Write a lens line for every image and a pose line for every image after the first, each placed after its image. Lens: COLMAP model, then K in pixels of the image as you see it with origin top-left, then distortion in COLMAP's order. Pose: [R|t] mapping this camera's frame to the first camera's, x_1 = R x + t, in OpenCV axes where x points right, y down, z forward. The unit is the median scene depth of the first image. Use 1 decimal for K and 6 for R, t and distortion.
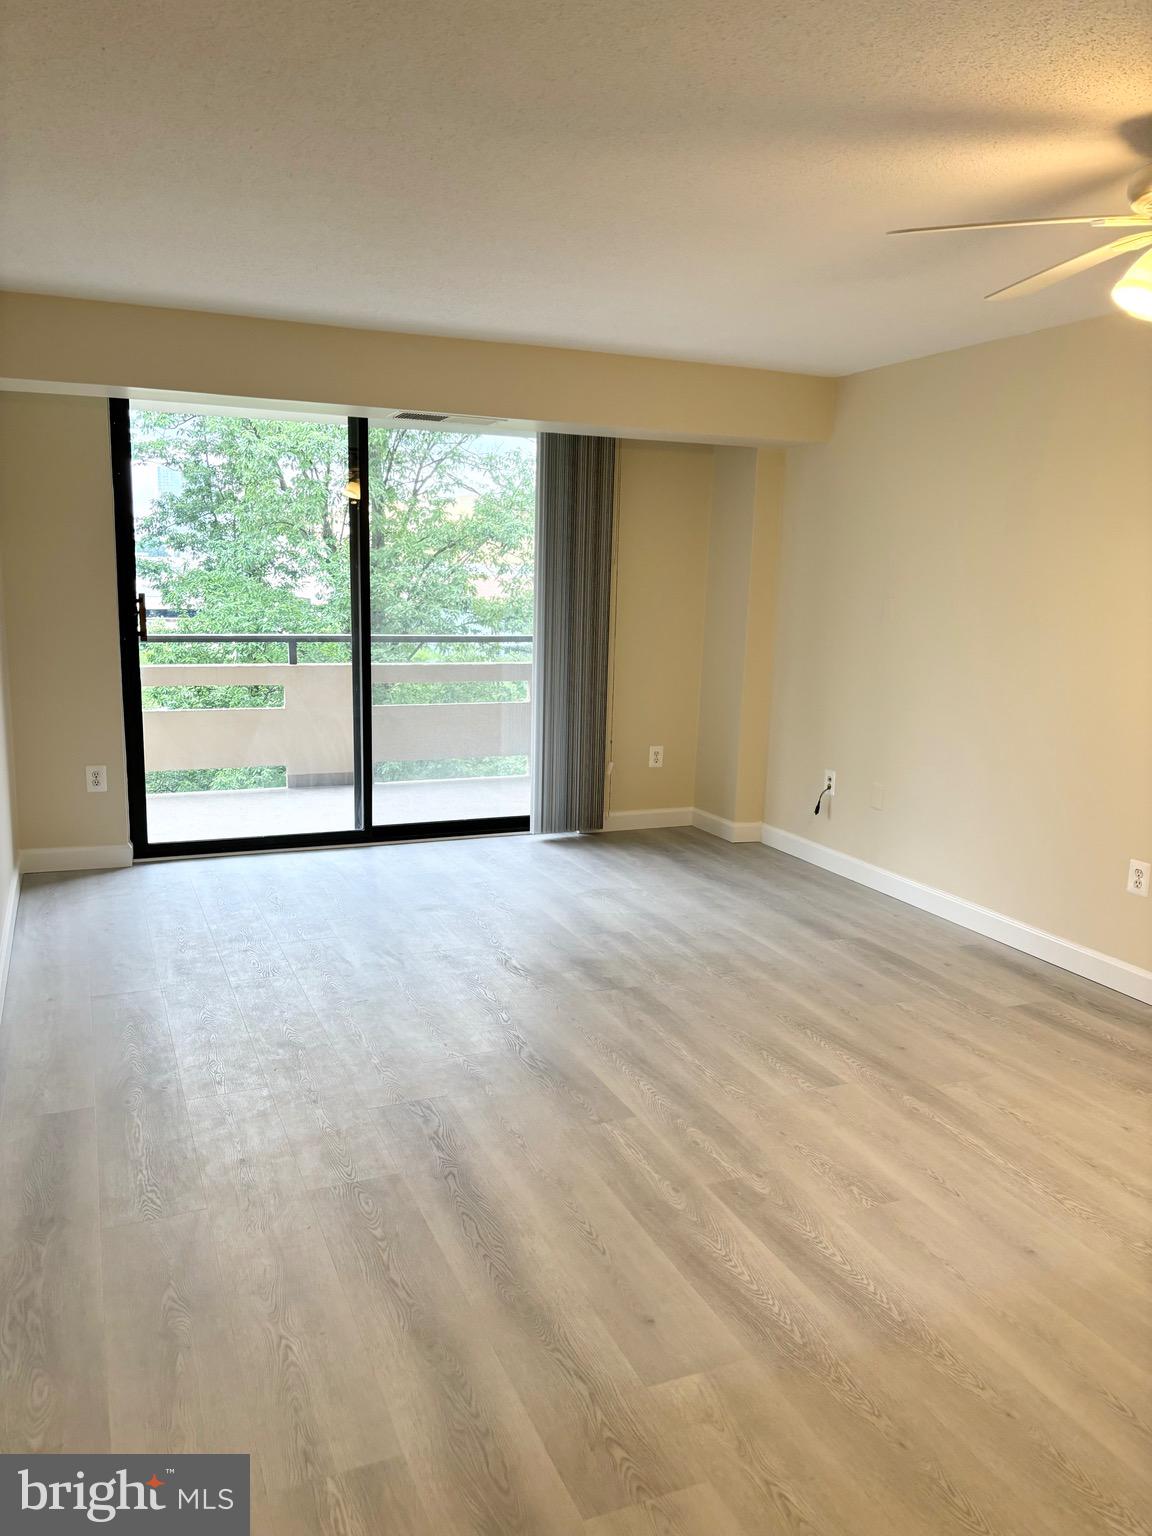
lens RADIAL K [[1161.3, 0, 572.6], [0, 1161.3, 773.6], [0, 0, 1]] dist [0.049811, -0.052087]
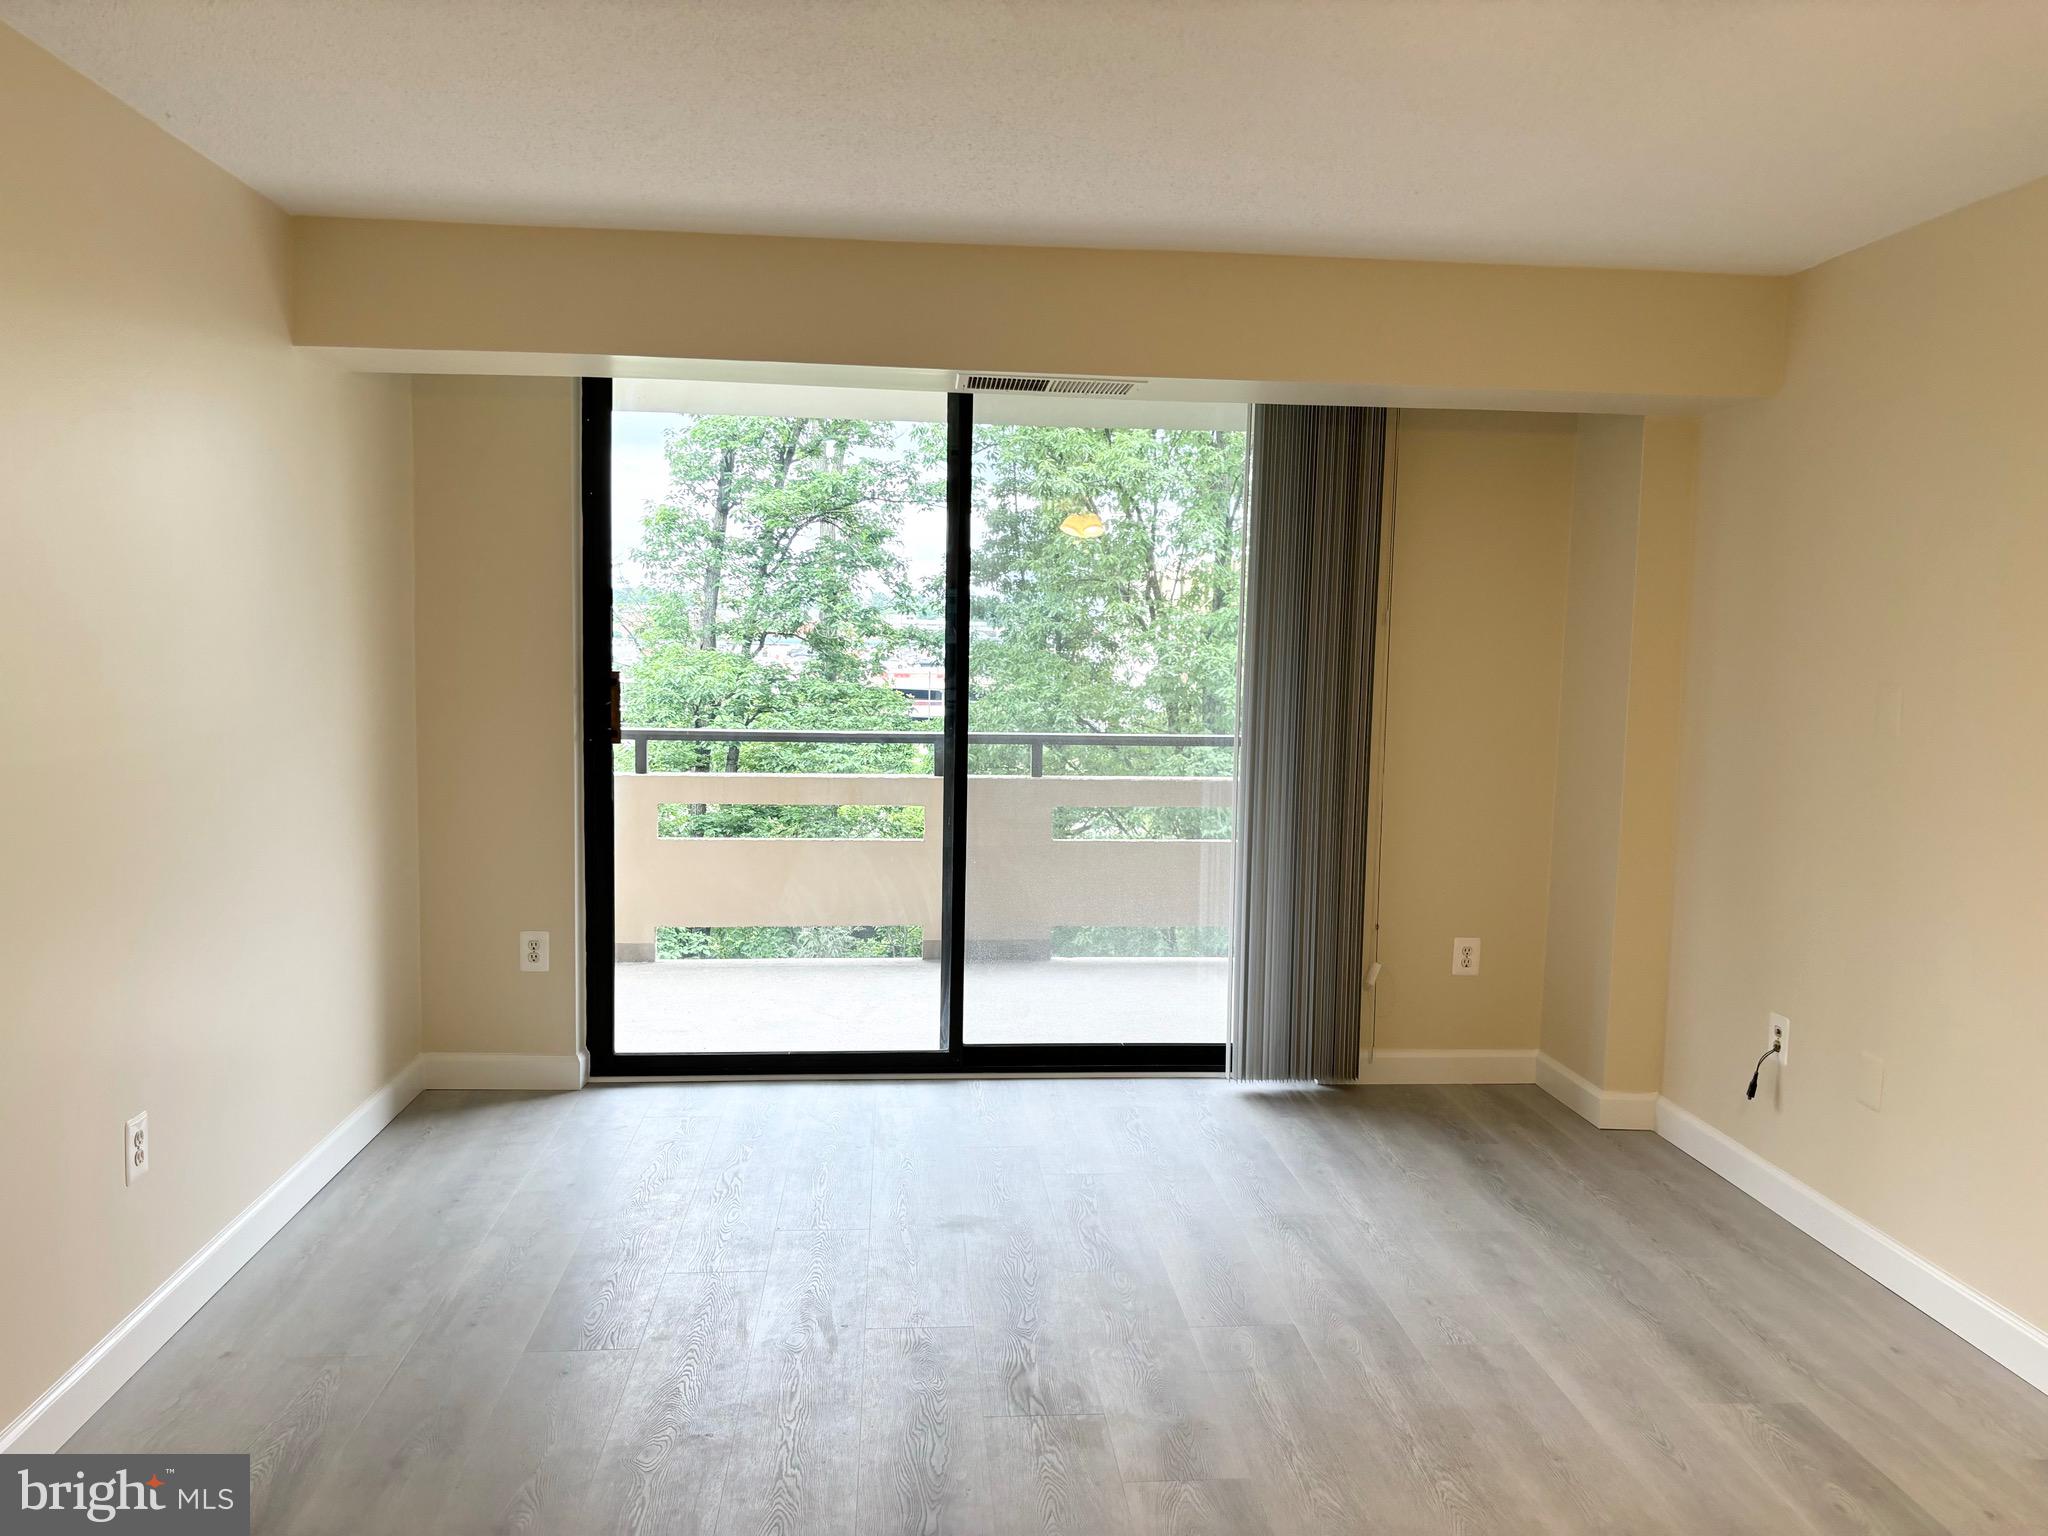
lens RADIAL K [[1548.3, 0, 1034.9], [0, 1548.3, 775.2], [0, 0, 1]] dist [0.049811, -0.052087]
pose [[0.951571, 0.024461, -0.306454, 0.130900], [-0.051057, 0.995561, -0.079071, -0.041427], [0.303160, 0.090888, 0.948596, 0.264593]]
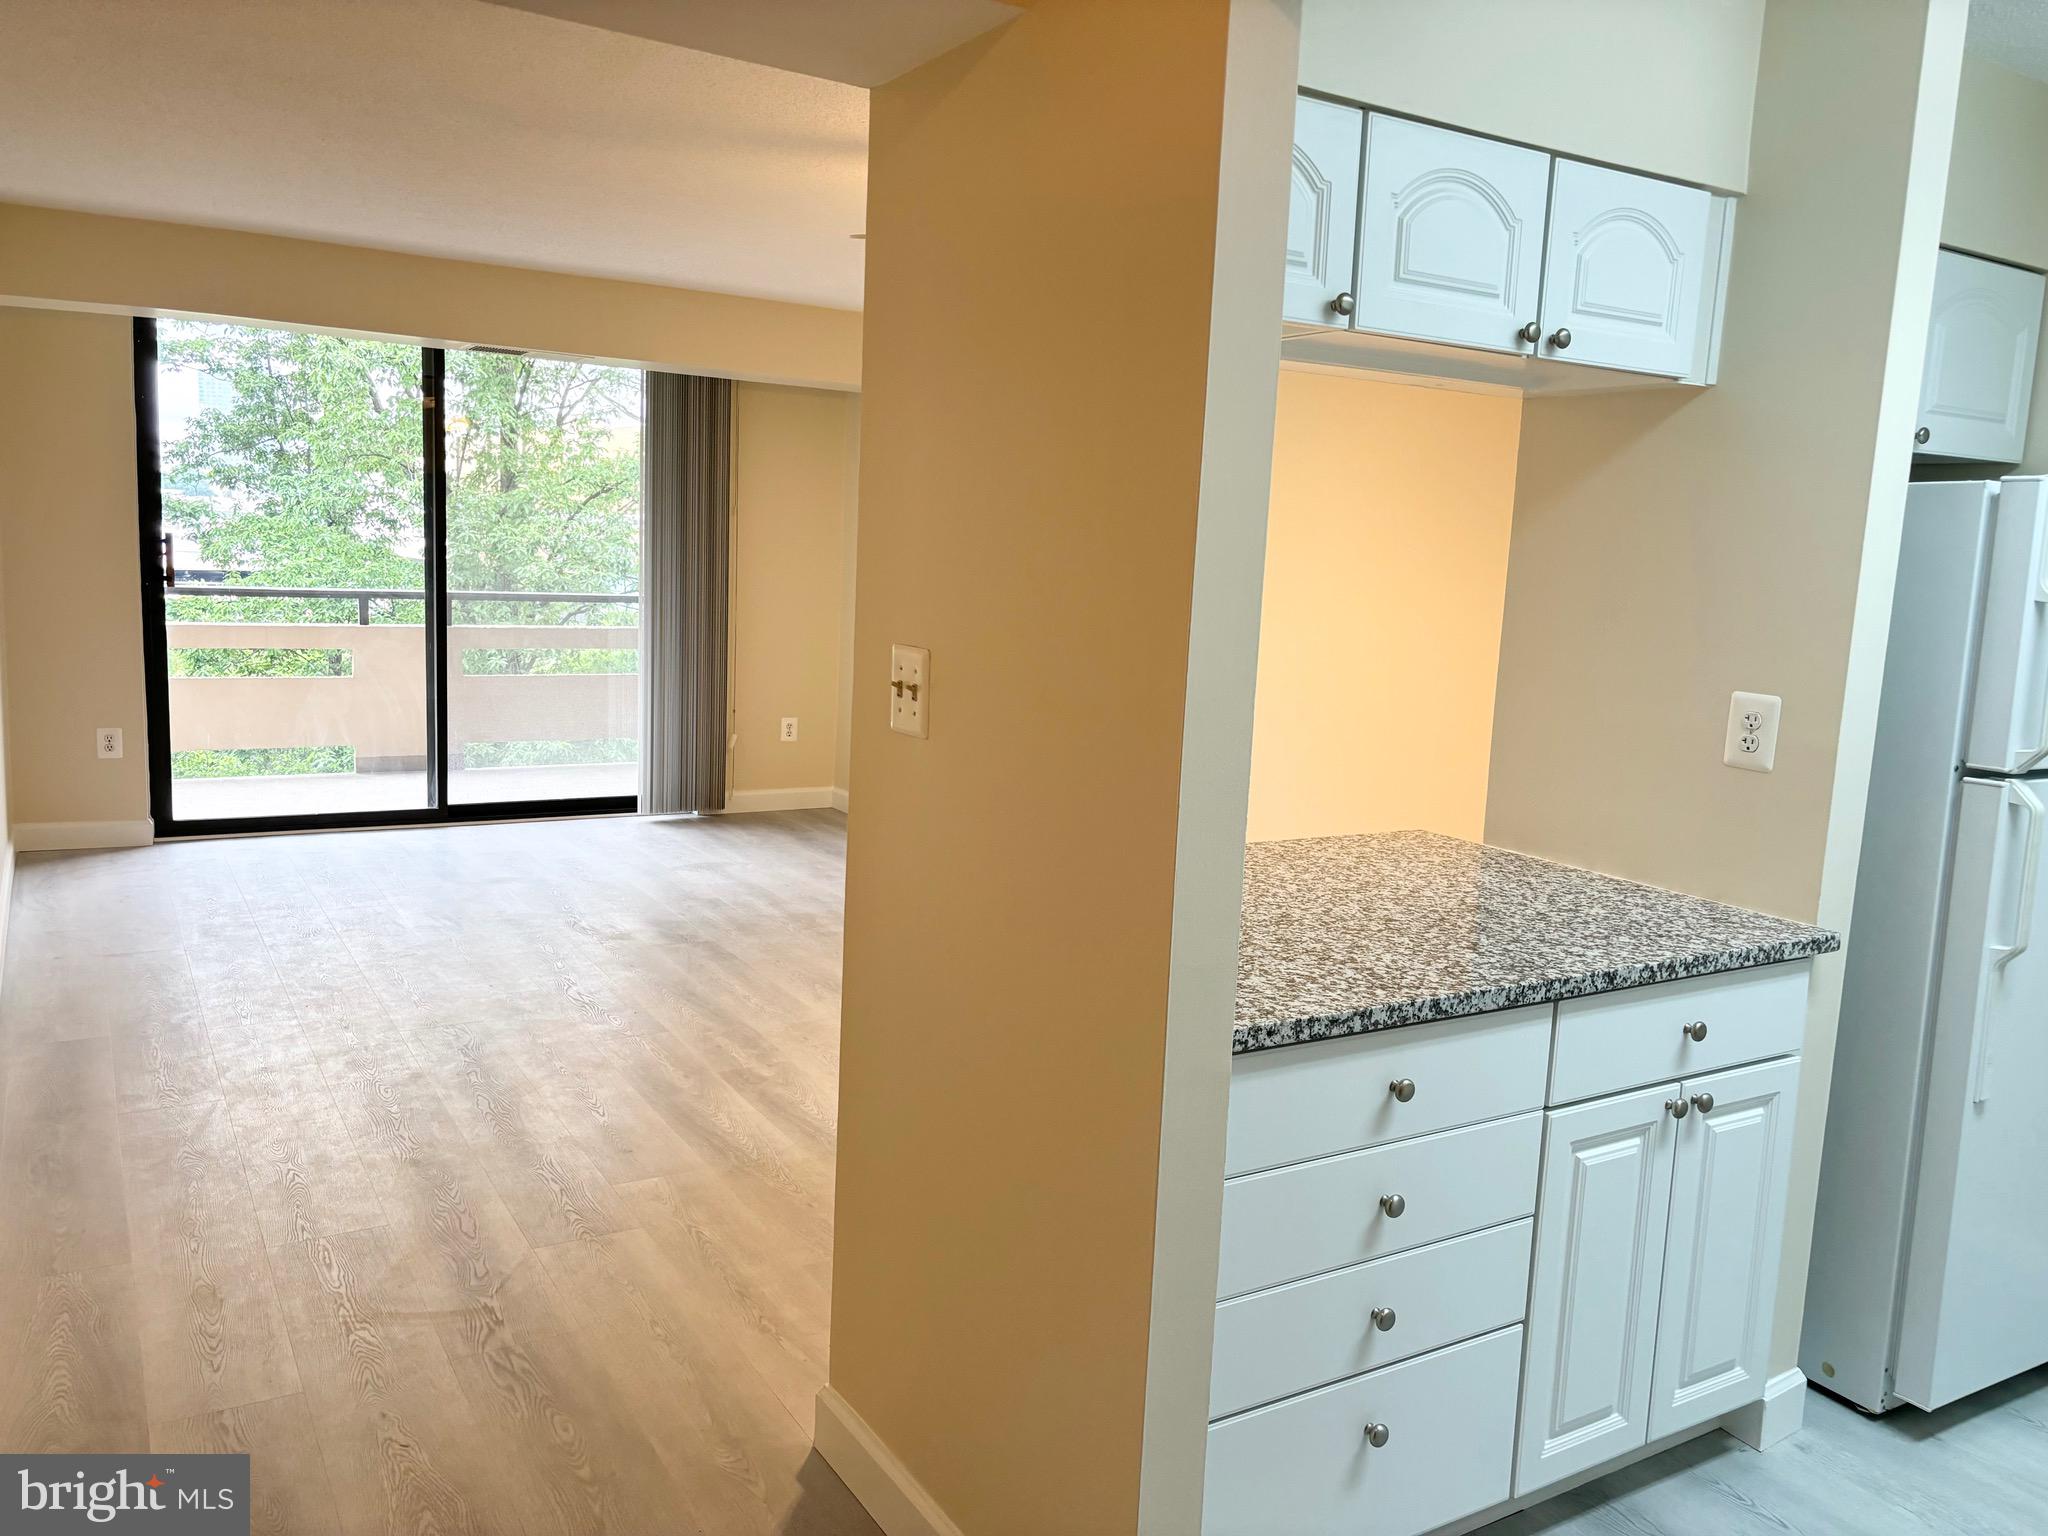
lens RADIAL K [[1548.2, 0, 1046.8], [0, 1548.2, 752.7], [0, 0, 1]] dist [0.025474, 0.009770]
pose [[0.987455, -0.000307, 0.157903, 0.103558], [0.005279, 0.999503, -0.031065, 0.053077], [-0.157815, 0.031509, 0.986966, -0.273643]]
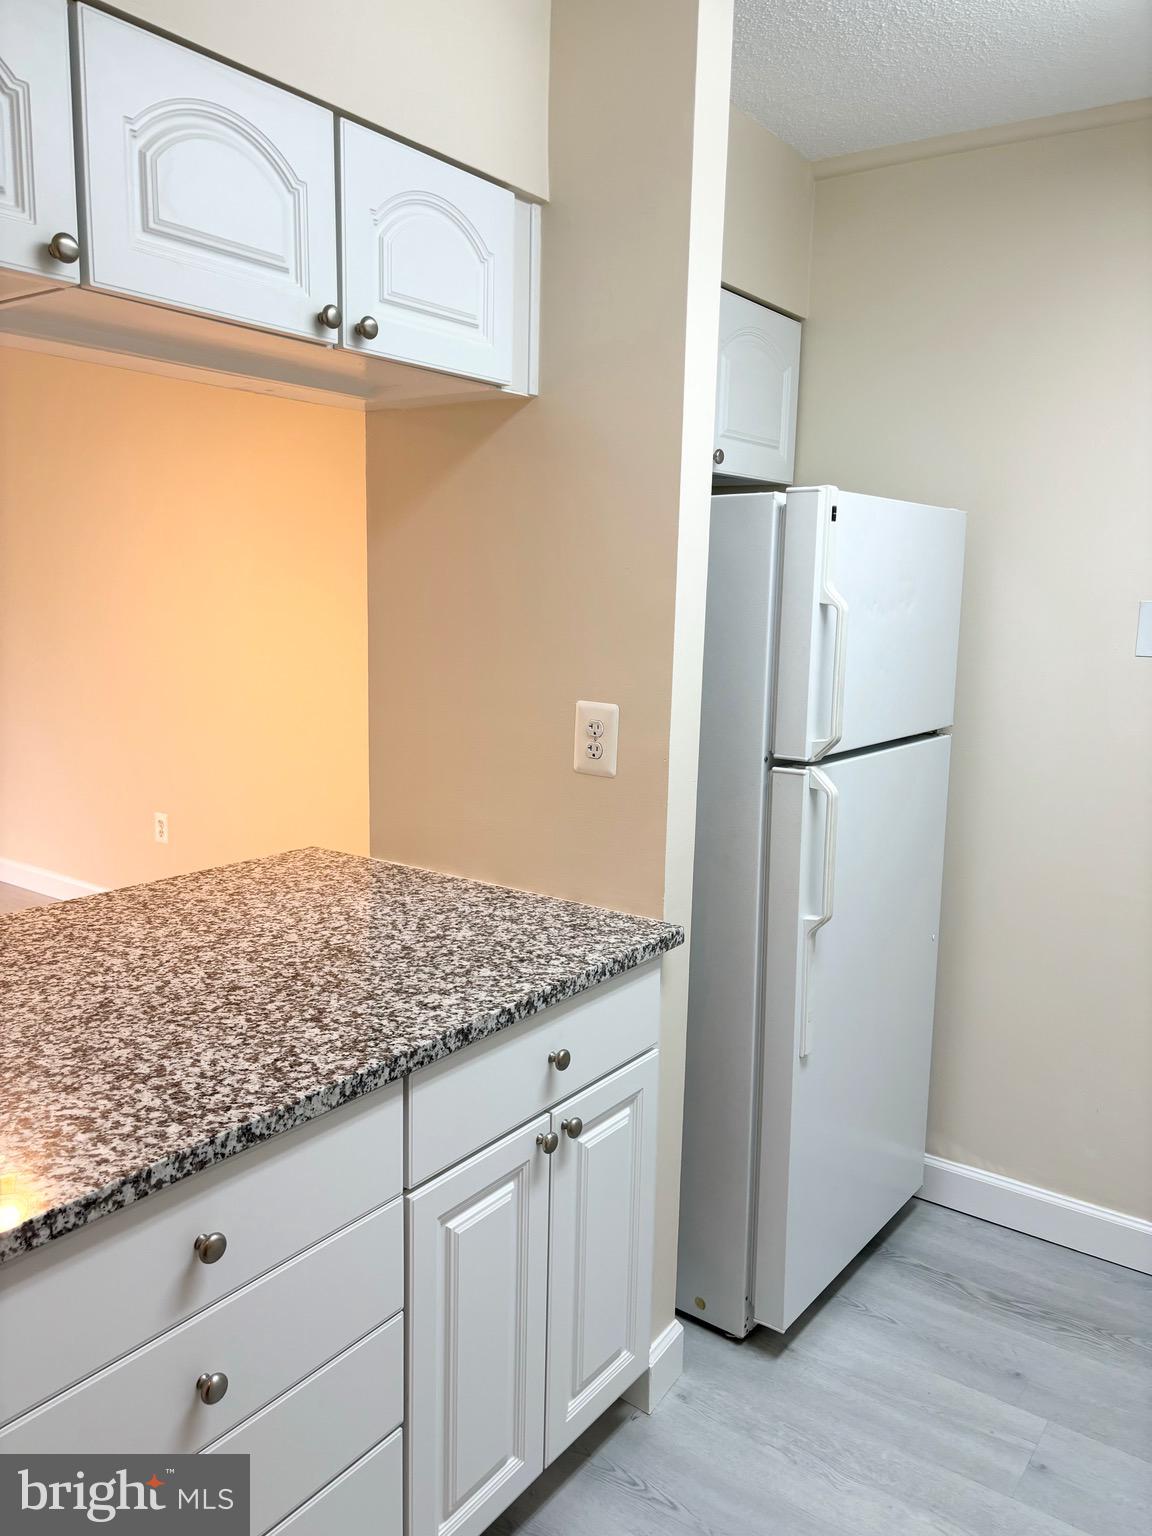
lens RADIAL K [[1160.0, 0, 576.0], [0, 1160.0, 768.0], [0, 0, 1]] dist [0.067795, -0.072403]
pose [[0.854172, -0.088264, 0.512445, 0.200906], [0.089486, 0.995737, 0.022347, 0.032899], [-0.512233, 0.026769, 0.858429, -0.144995]]
